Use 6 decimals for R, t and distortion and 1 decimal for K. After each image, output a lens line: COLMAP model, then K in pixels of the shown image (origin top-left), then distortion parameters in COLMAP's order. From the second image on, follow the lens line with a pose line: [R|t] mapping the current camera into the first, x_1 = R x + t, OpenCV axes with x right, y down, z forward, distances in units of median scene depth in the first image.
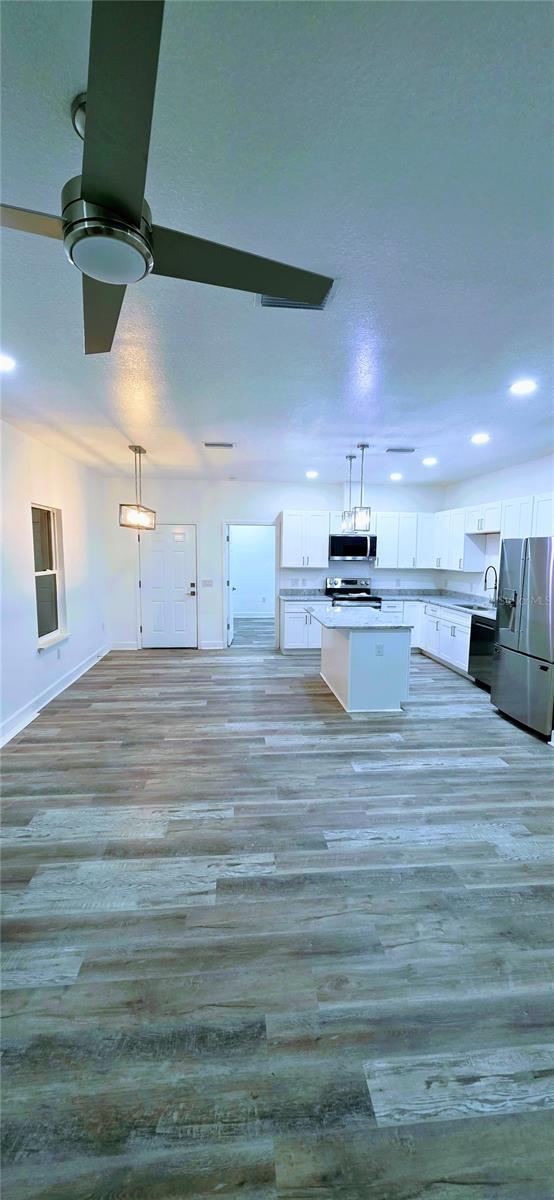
lens RADIAL K [[480.9, 0, 277.0], [0, 480.9, 600.0], [0, 0, 1]] dist [0.000305, 0.000187]
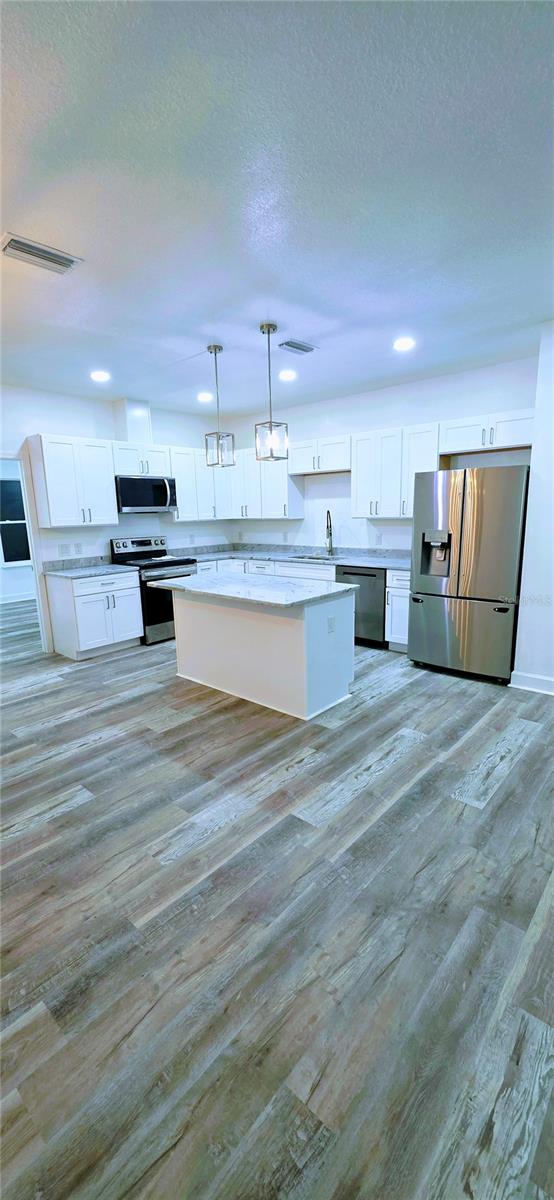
lens RADIAL K [[480.9, 0, 277.0], [0, 480.9, 600.0], [0, 0, 1]] dist [0.000305, 0.000187]
pose [[0.730407, -0.156537, 0.664832, -0.329593], [0.103209, 0.987501, 0.119121, -0.028437], [-0.675169, -0.018390, 0.737434, 0.525934]]
